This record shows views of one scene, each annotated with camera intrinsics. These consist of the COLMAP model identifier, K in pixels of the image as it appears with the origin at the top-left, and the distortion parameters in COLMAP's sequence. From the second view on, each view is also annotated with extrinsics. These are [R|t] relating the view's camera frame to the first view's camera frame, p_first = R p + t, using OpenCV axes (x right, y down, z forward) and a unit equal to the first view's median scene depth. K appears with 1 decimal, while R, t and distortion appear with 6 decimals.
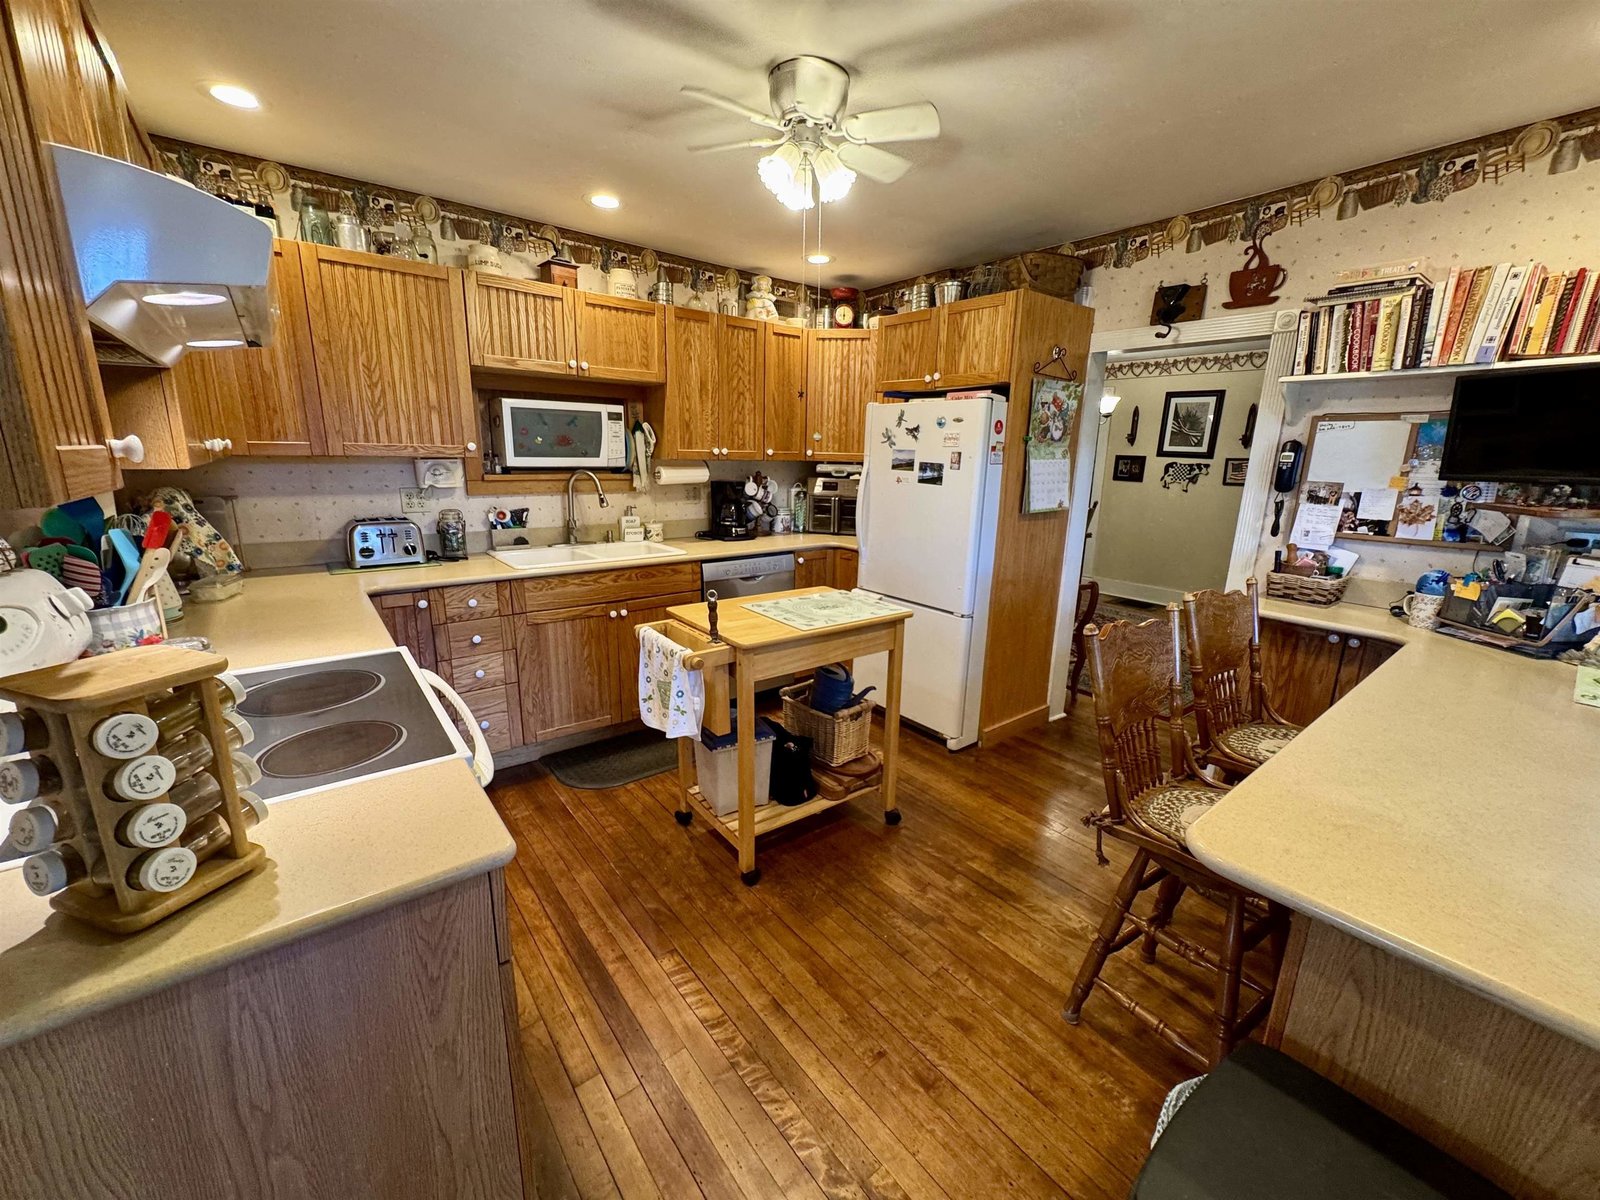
lens RADIAL K [[637.6, 0, 804.8], [0, 637.6, 599.6], [0, 0, 1]] dist [-0.005264, 0.000867]
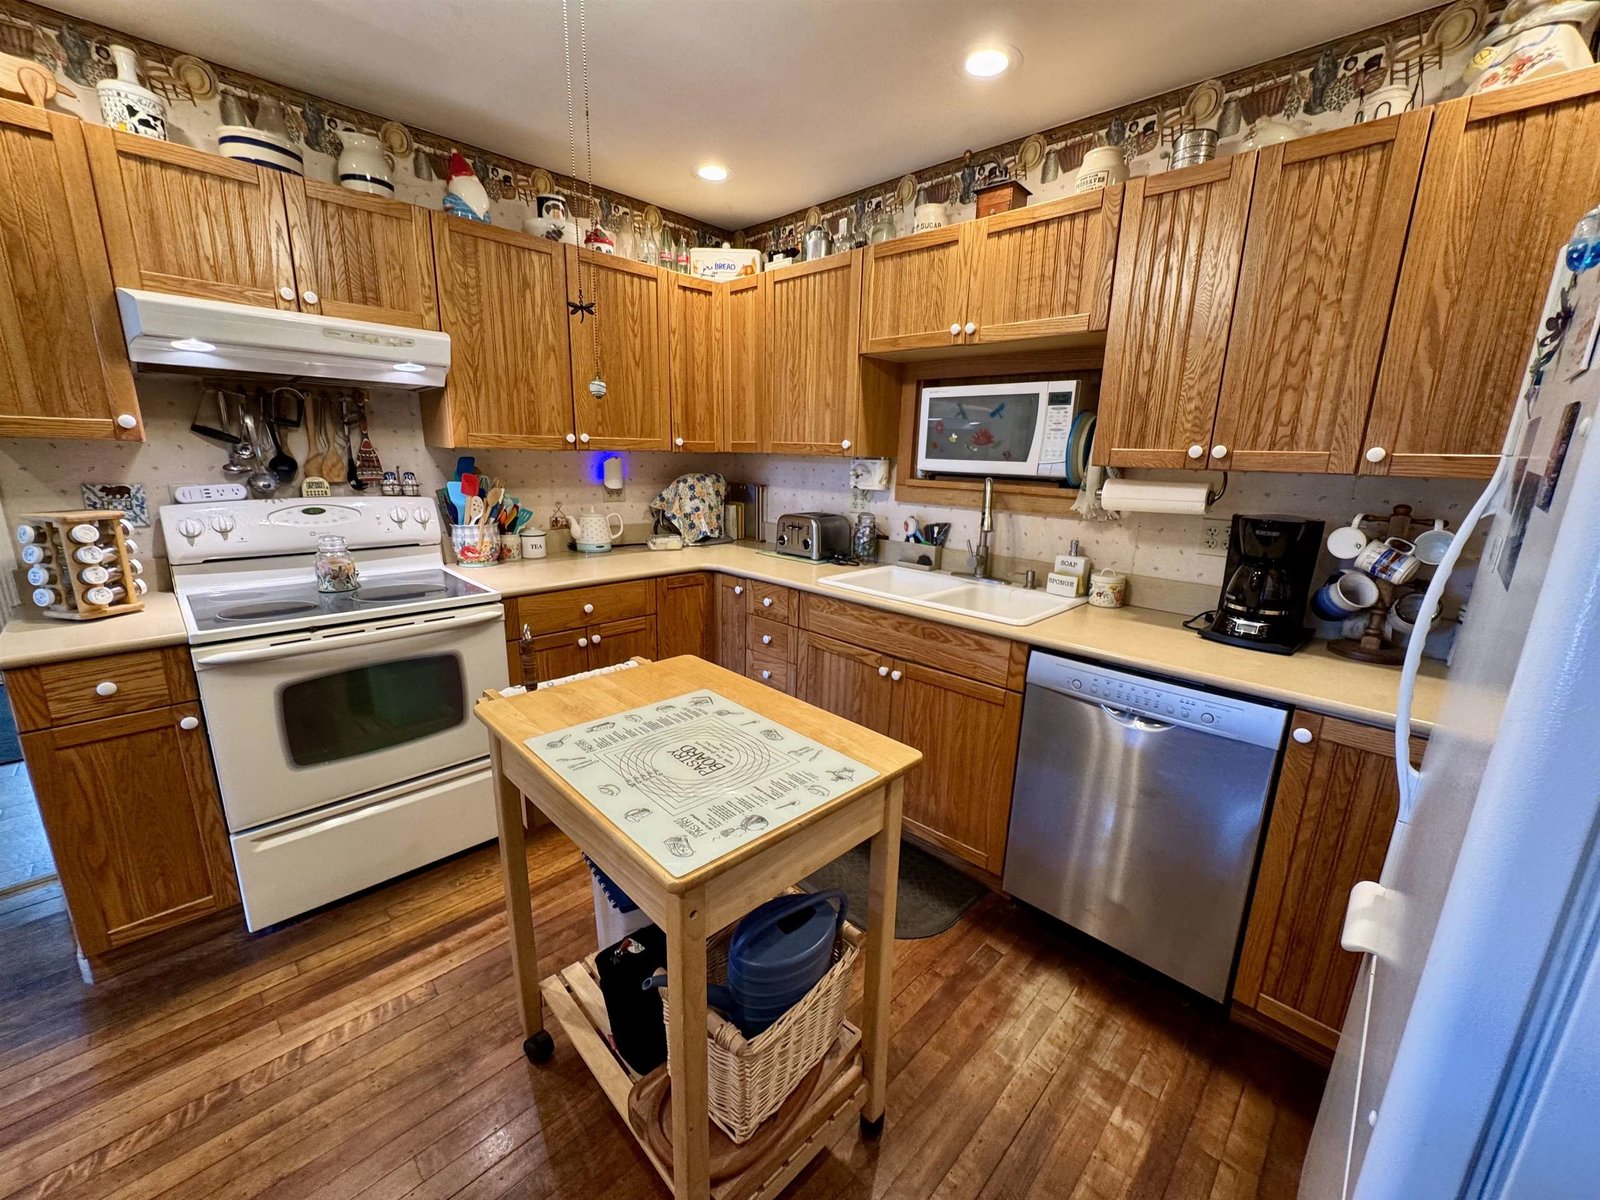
lens RADIAL K [[637.6, 0, 800.4], [0, 637.6, 600.6], [0, 0, 1]] dist [-0.005264, 0.000867]
pose [[0.121360, 0.210298, -0.970076, 0.386562], [-0.248852, 0.952534, 0.175363, -0.162766], [0.960908, 0.220123, 0.167932, 0.791112]]
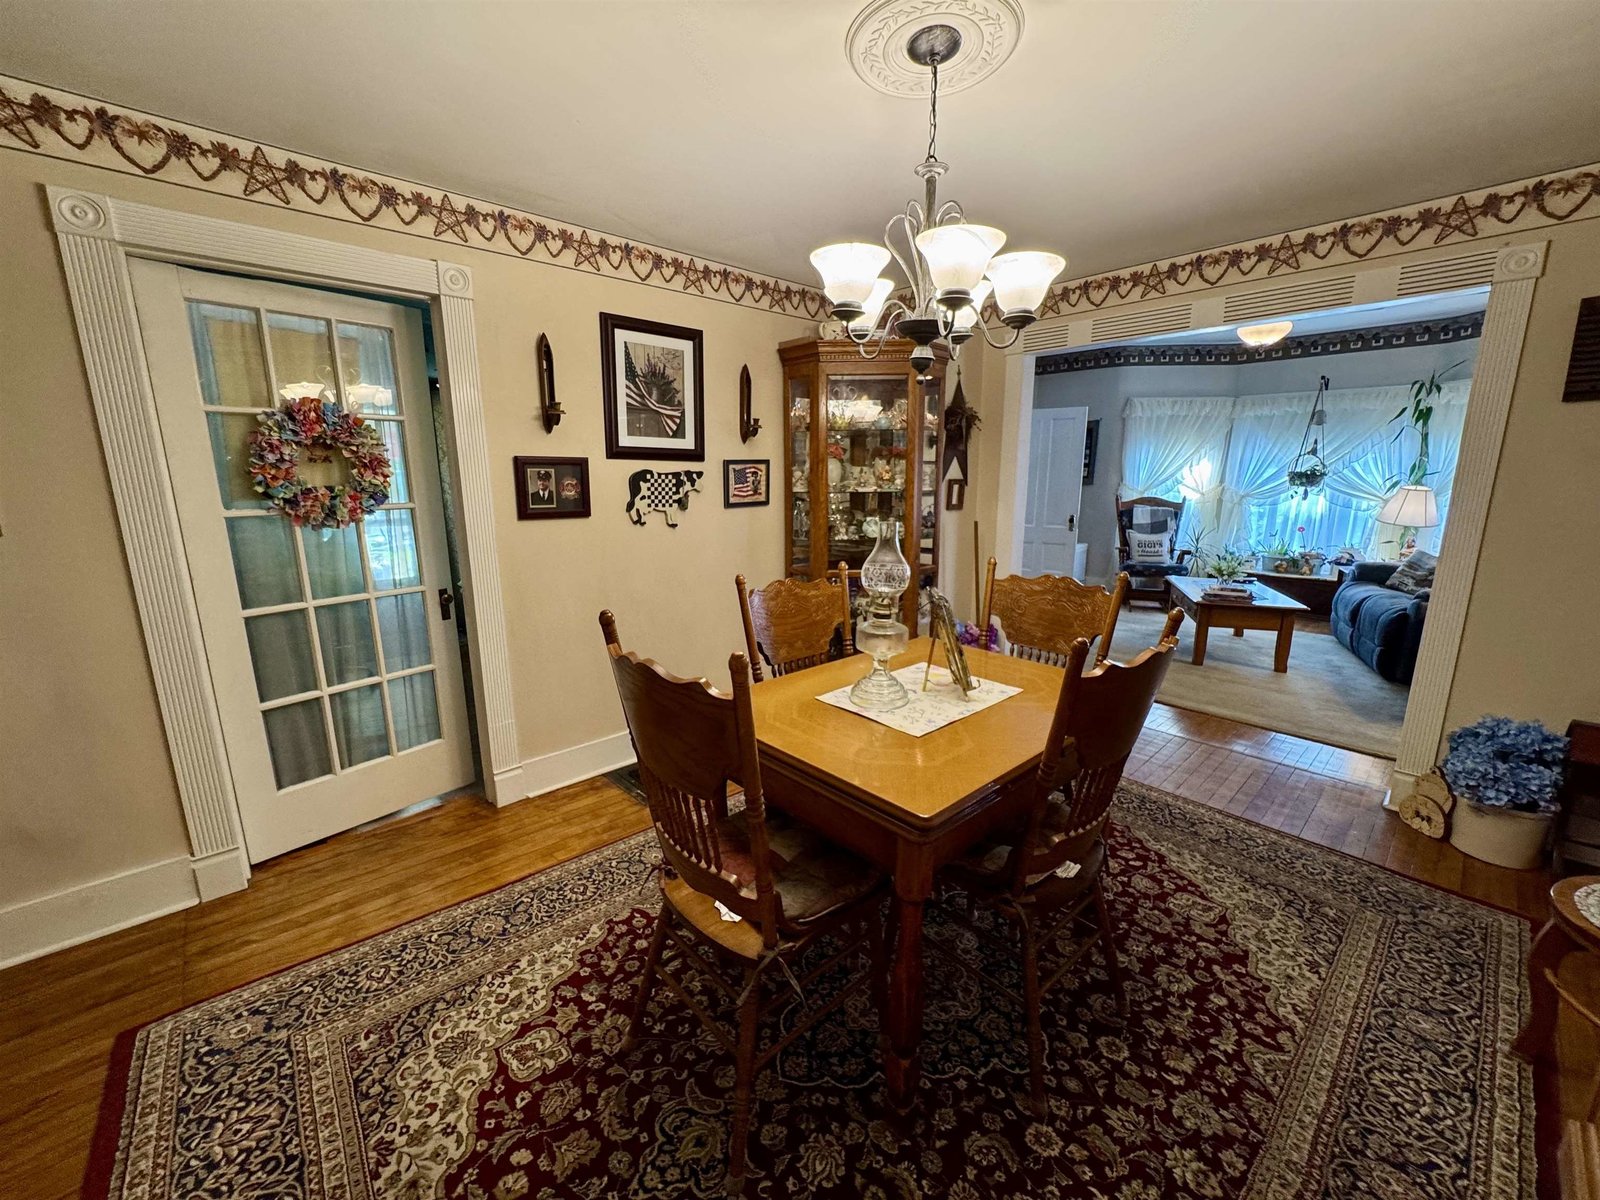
lens RADIAL K [[637.6, 0, 798.5], [0, 637.6, 598.6], [0, 0, 1]] dist [-0.005264, 0.000867]
pose [[-0.067294, -0.216240, 0.974018, 0.188986], [0.232148, 0.946045, 0.226068, -0.446658], [-0.970350, 0.241329, -0.013464, 1.989928]]
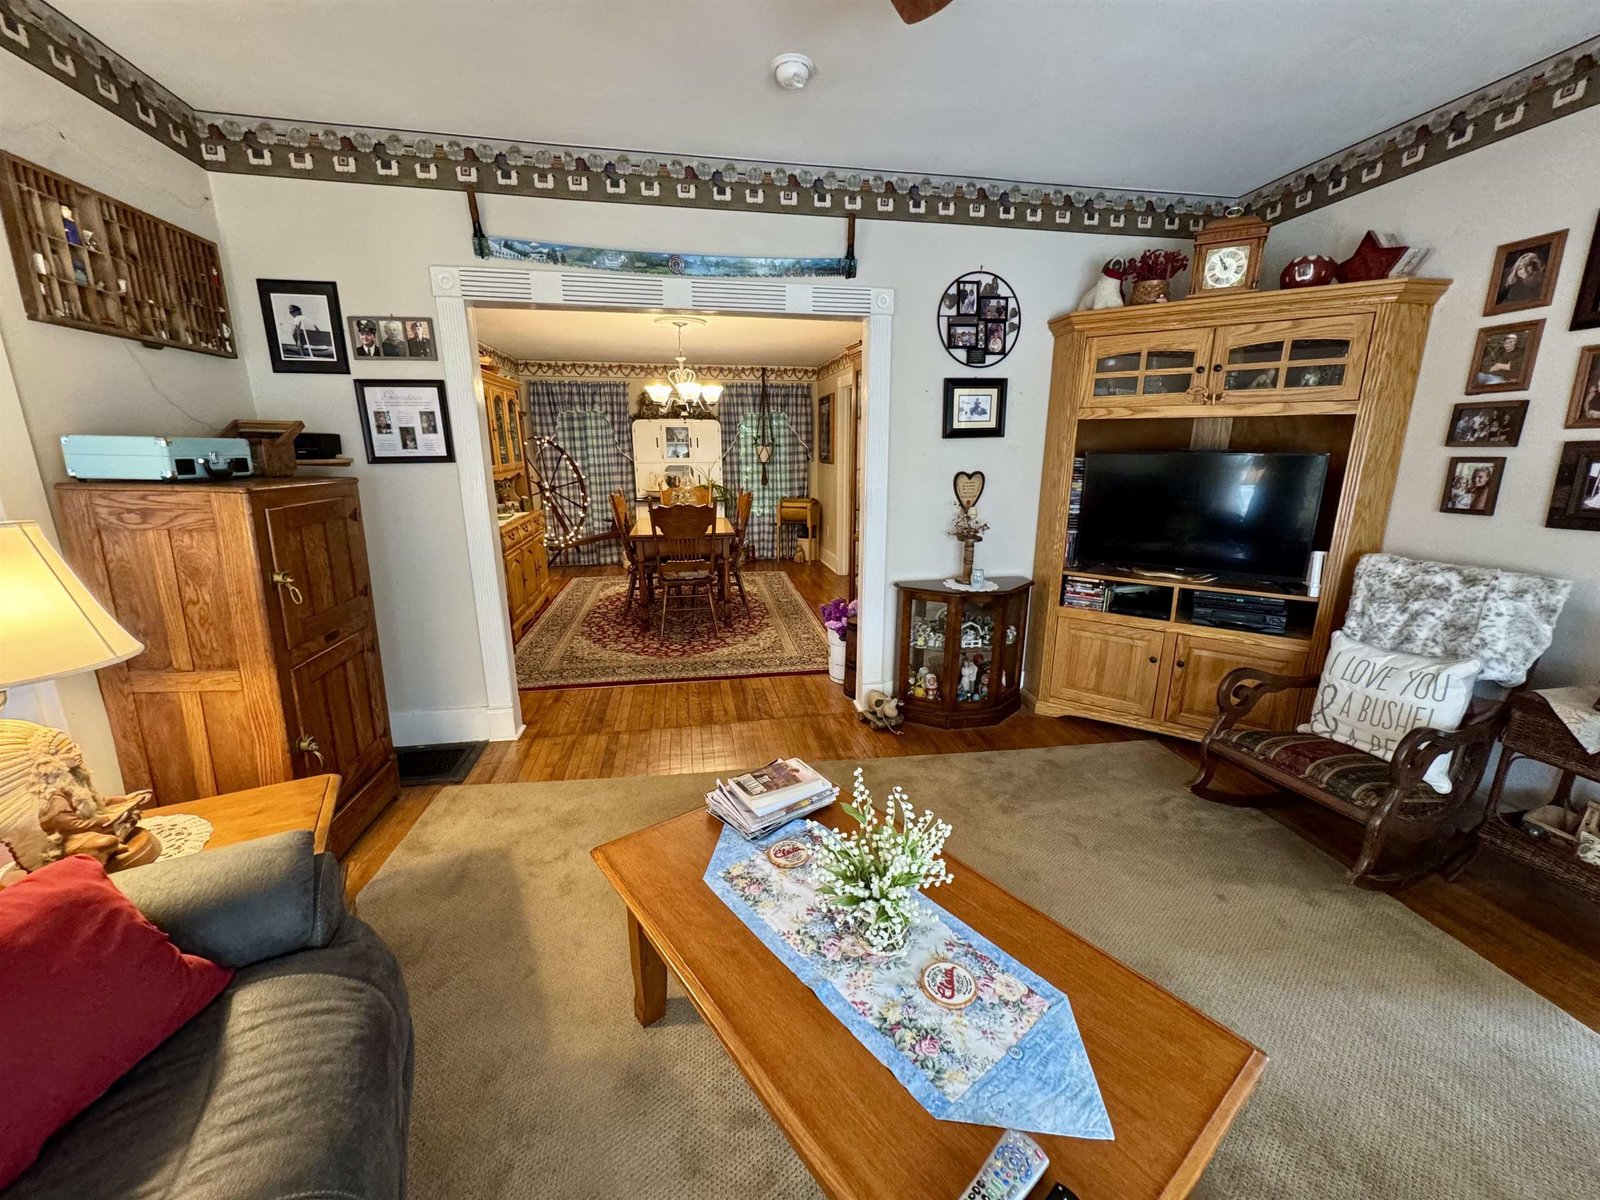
lens RADIAL K [[637.6, 0, 804.9], [0, 637.6, 597.1], [0, 0, 1]] dist [-0.005264, 0.000867]
pose [[0.881701, 0.085577, -0.463983, 1.951306], [-0.088011, 0.995984, 0.016453, -0.045254], [0.463527, 0.026329, 0.885691, 0.411047]]
